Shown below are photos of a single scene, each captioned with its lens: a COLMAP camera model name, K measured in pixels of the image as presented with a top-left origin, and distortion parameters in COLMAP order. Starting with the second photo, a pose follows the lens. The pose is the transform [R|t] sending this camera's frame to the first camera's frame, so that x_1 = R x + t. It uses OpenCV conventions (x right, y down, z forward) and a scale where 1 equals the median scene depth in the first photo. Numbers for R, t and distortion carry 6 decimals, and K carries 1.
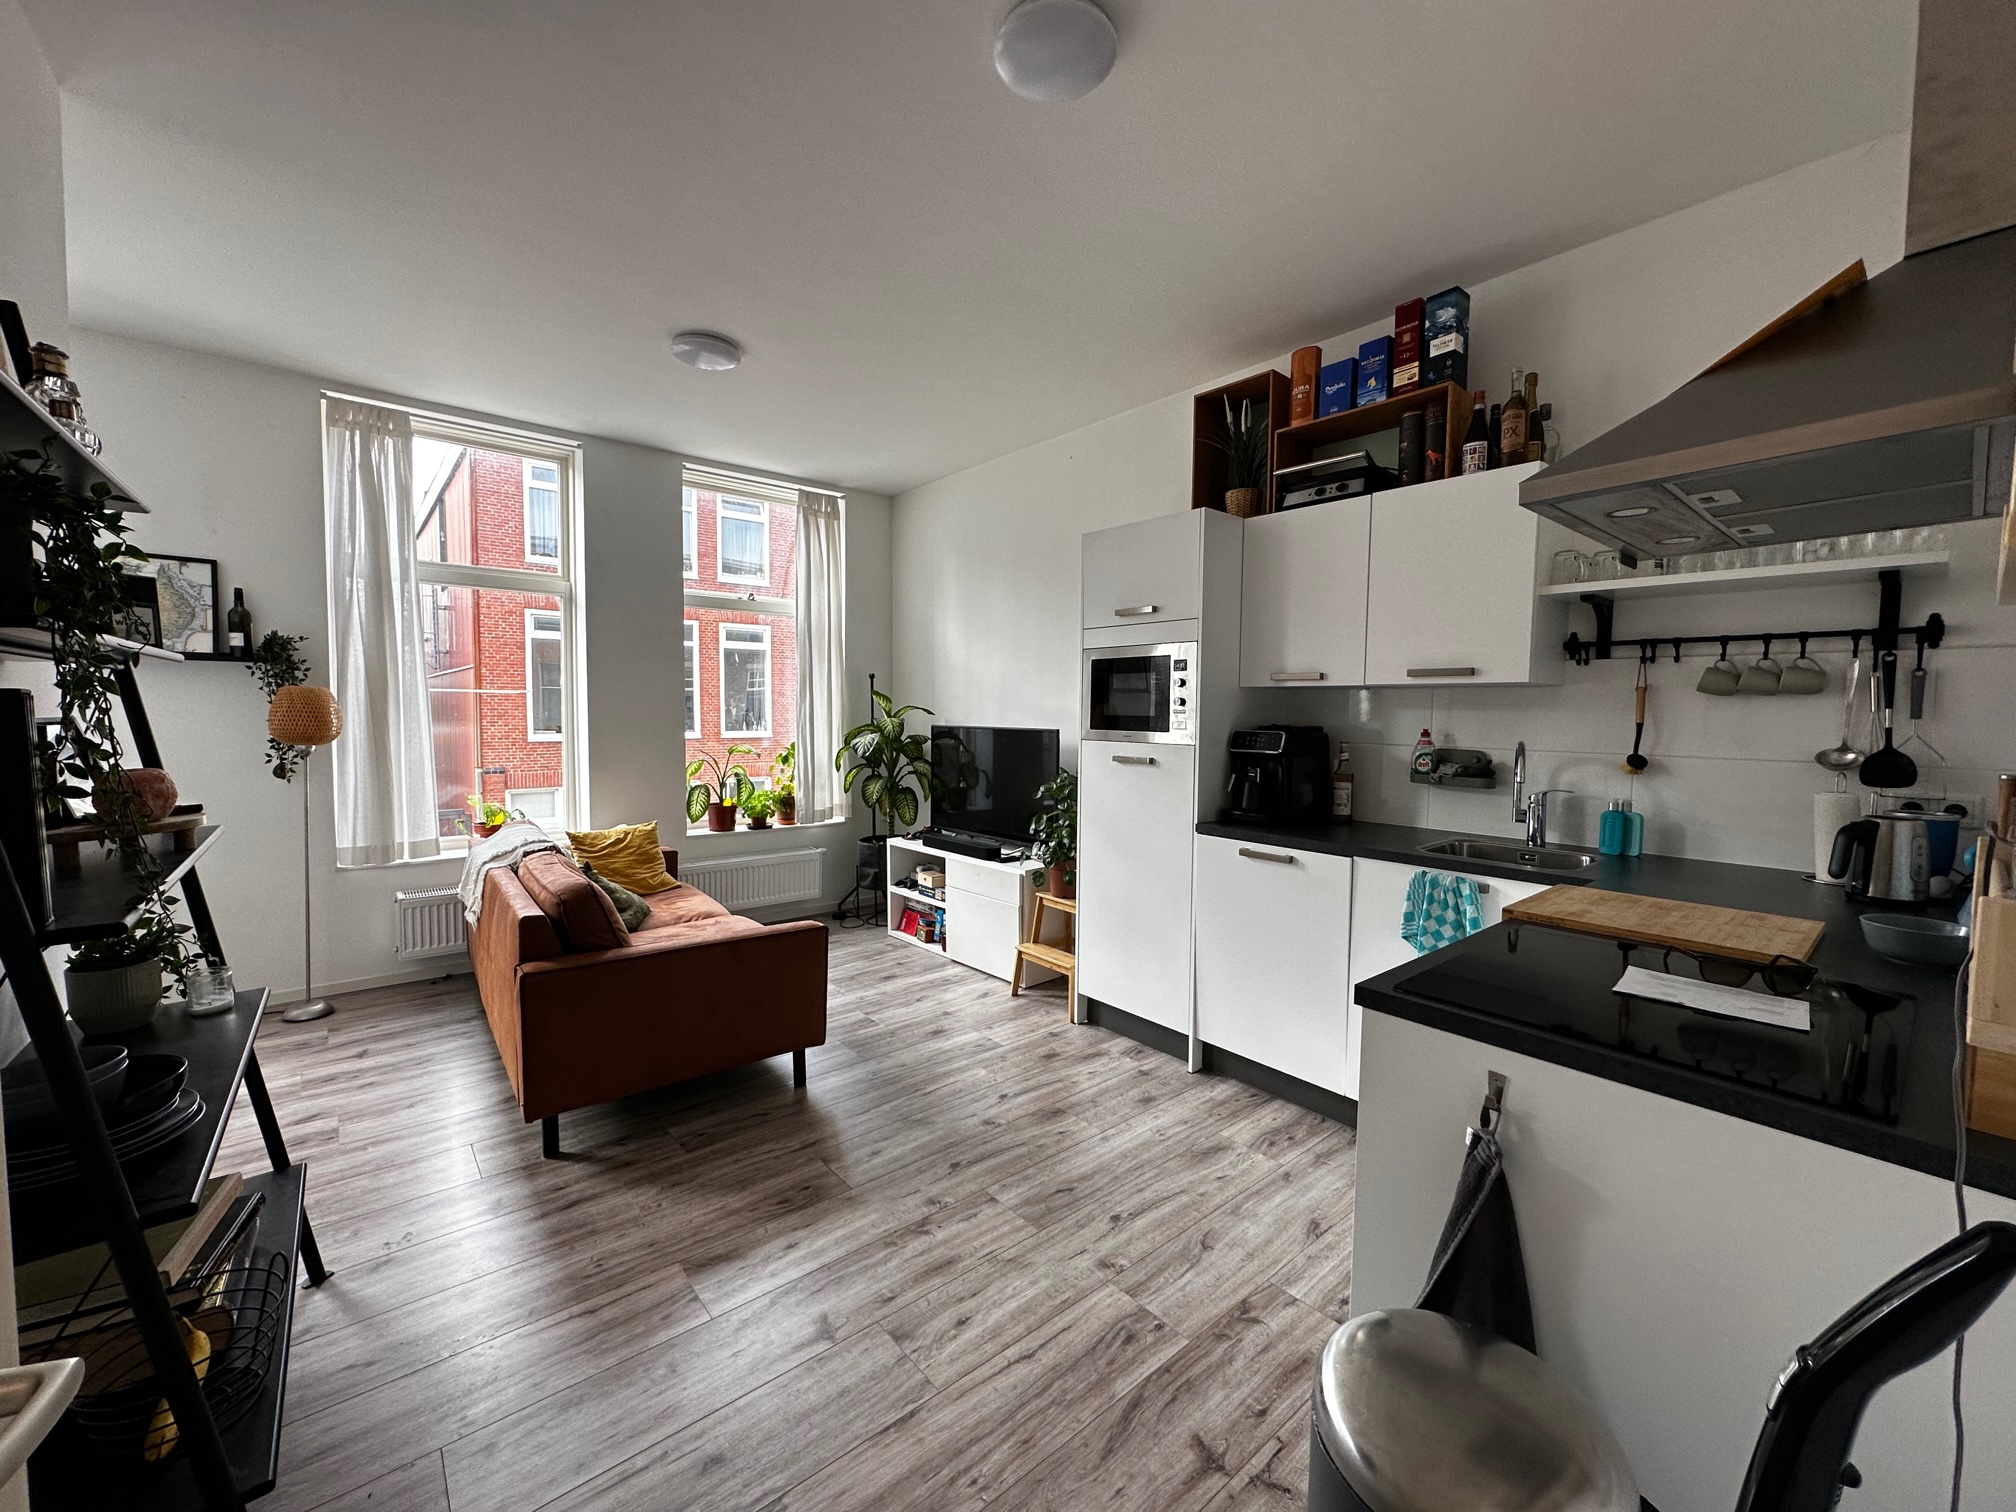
lens RADIAL K [[807.5, 0, 1006.5], [0, 807.5, 757.0], [0, 0, 1]] dist [0.011669, 0.000114]
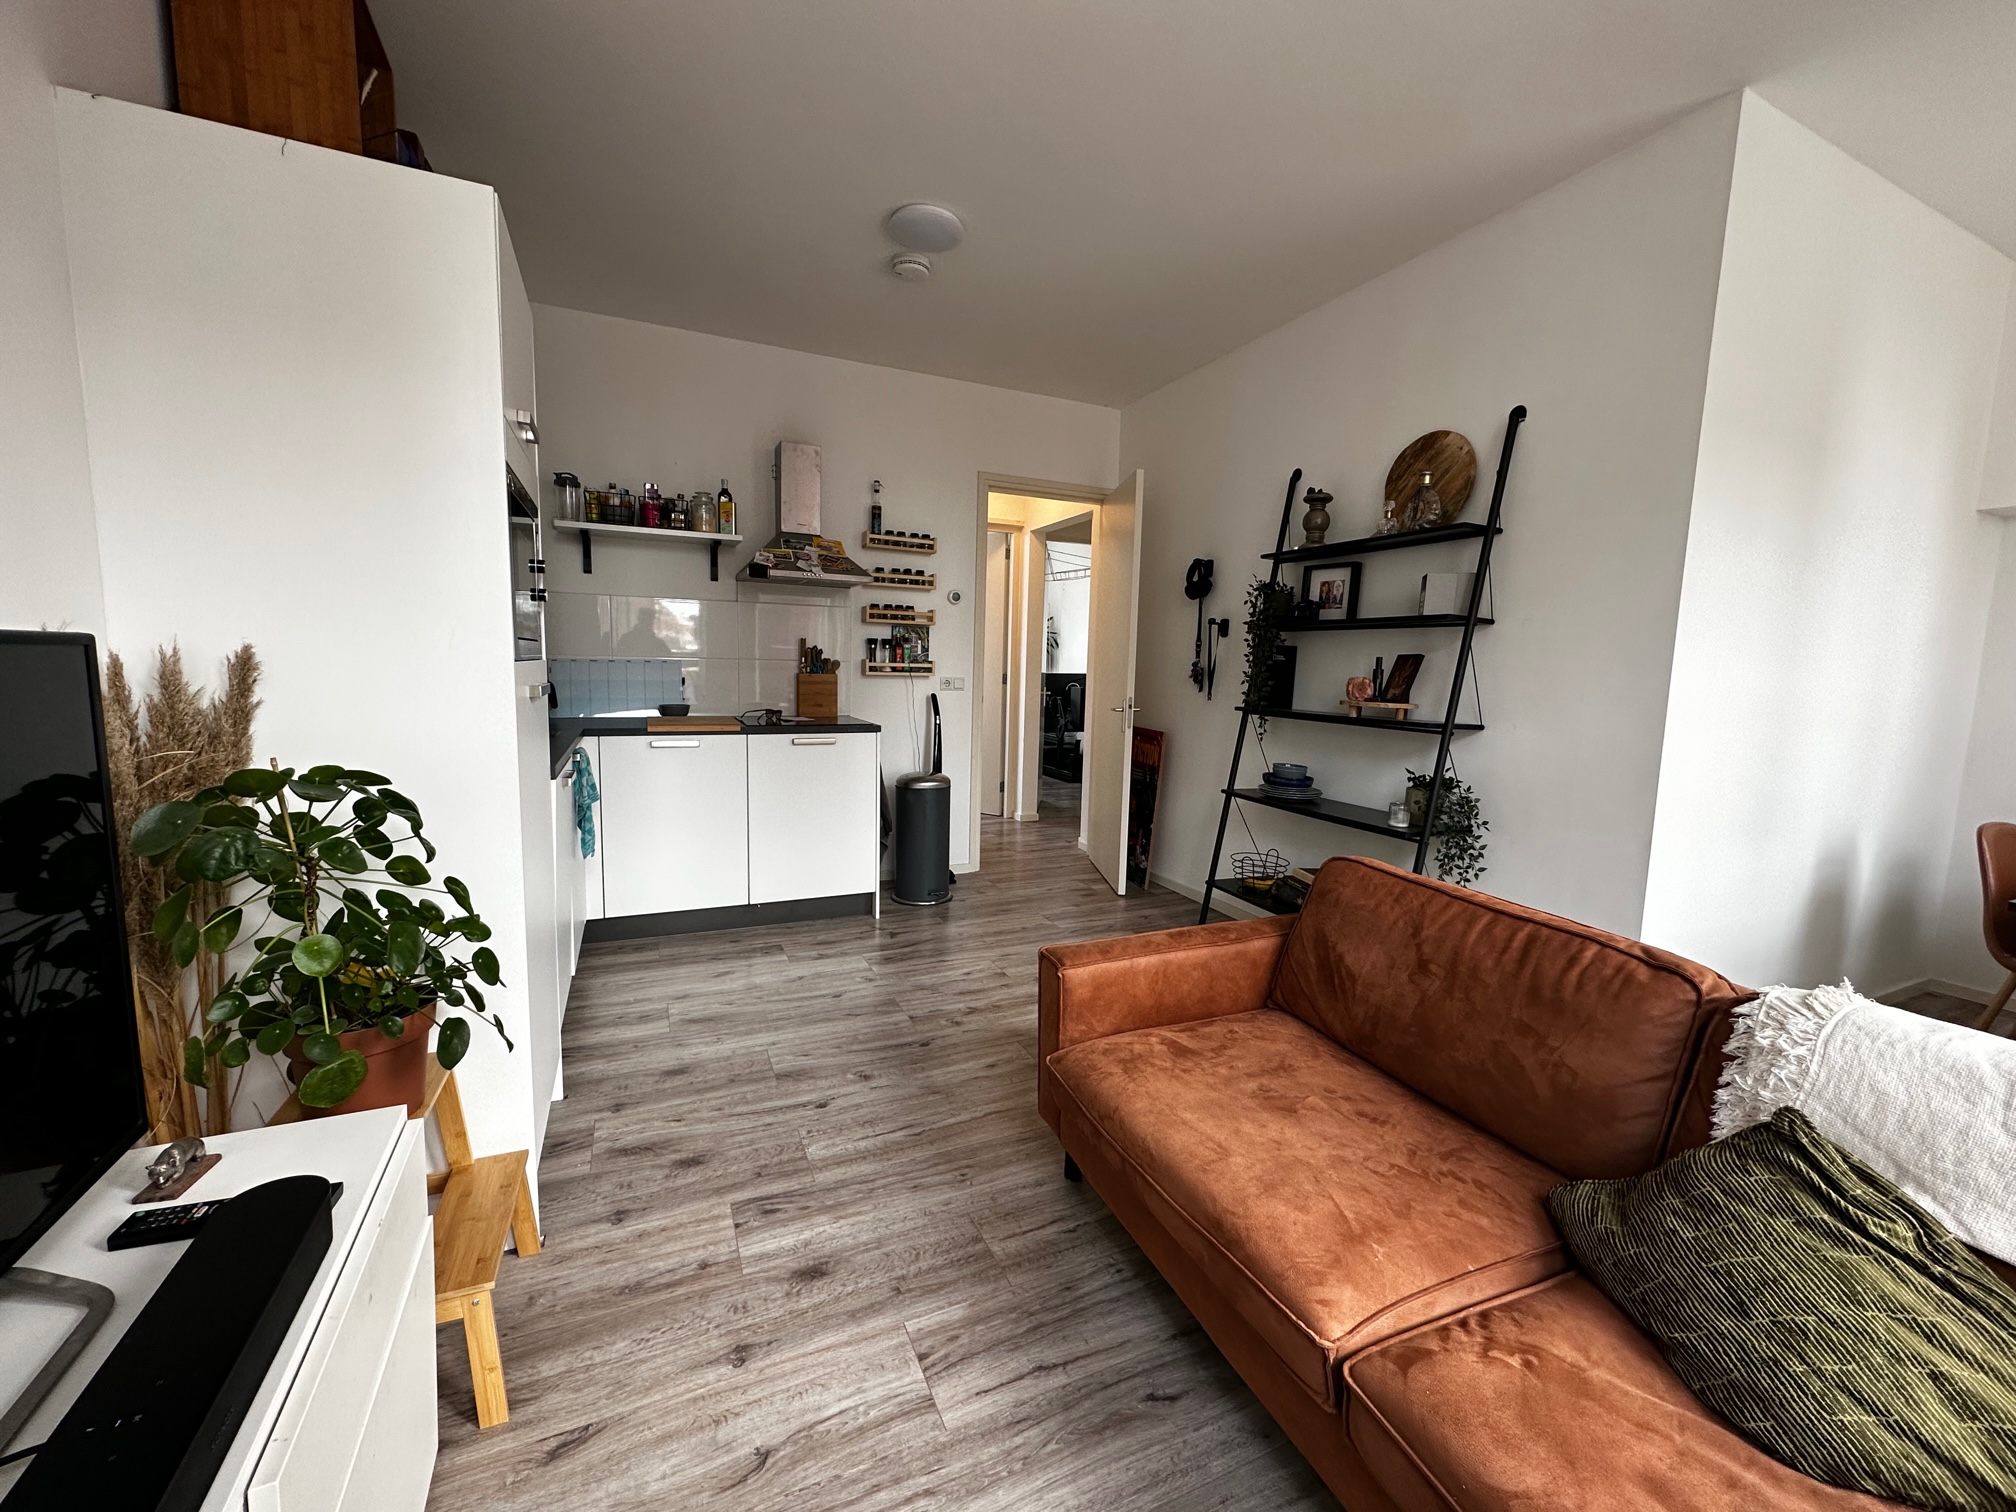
lens RADIAL K [[807.5, 0, 1006.5], [0, 807.5, 757.0], [0, 0, 1]] dist [0.011669, 0.000114]
pose [[-0.962628, -0.066752, 0.262473, -0.386794], [-0.019659, 0.983816, 0.178103, -0.071848], [-0.270113, 0.166287, -0.948360, 1.734605]]
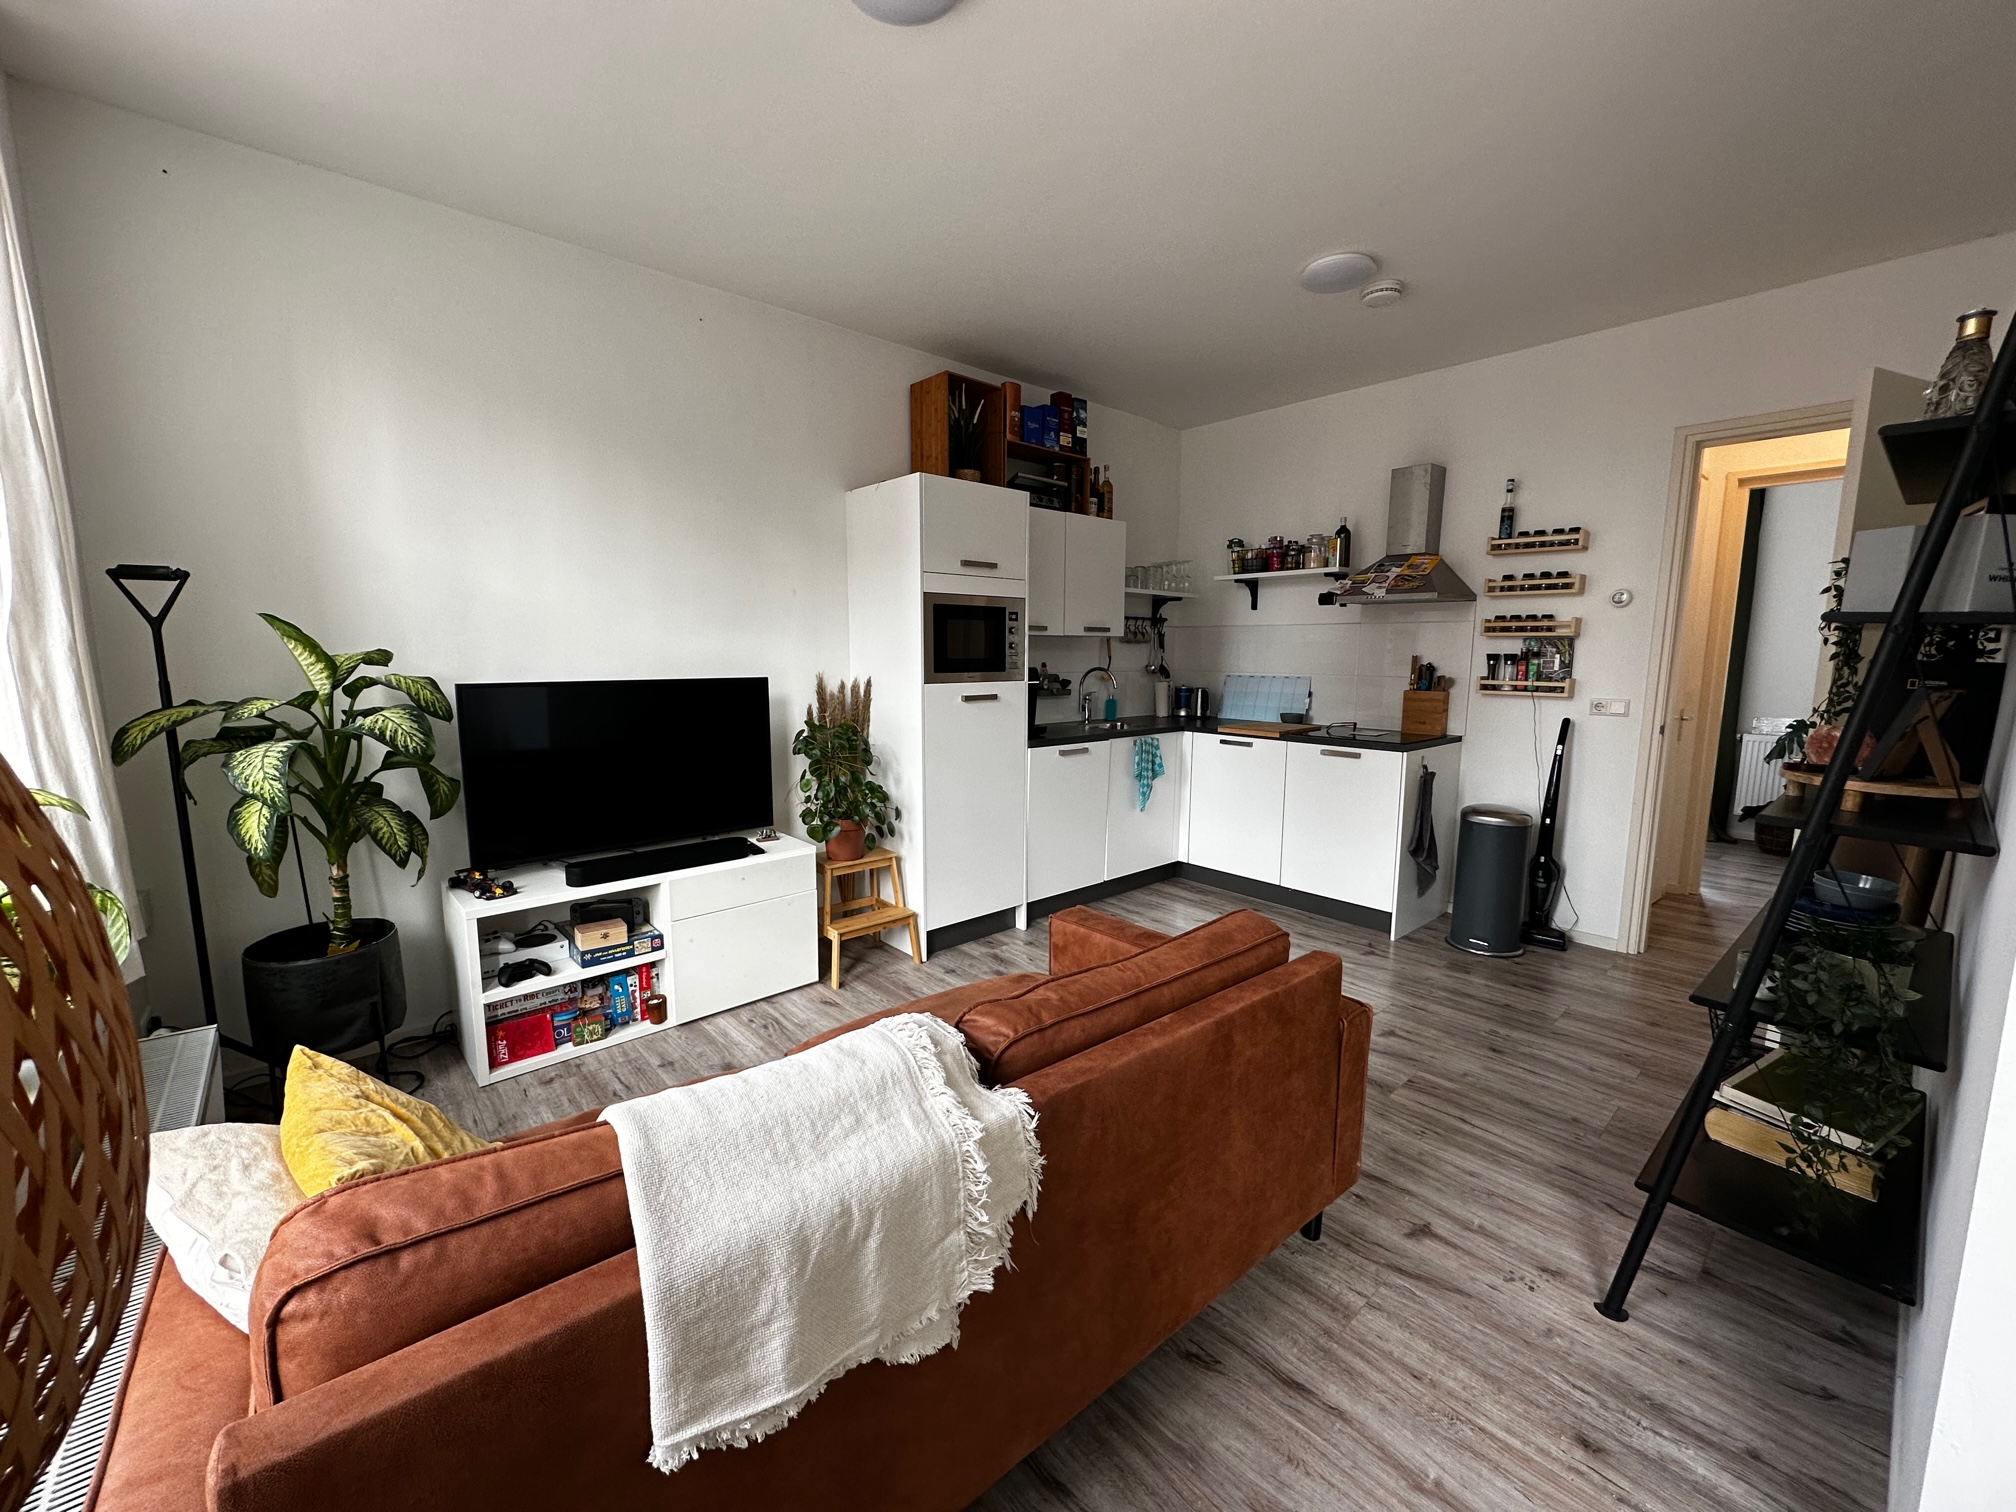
lens RADIAL K [[807.5, 0, 1006.5], [0, 807.5, 757.0], [0, 0, 1]] dist [0.011669, 0.000114]
pose [[-0.026475, -0.143800, 0.989252, -1.149388], [0.054828, 0.987901, 0.145071, -0.089548], [-0.998145, 0.058080, -0.018271, 1.161754]]
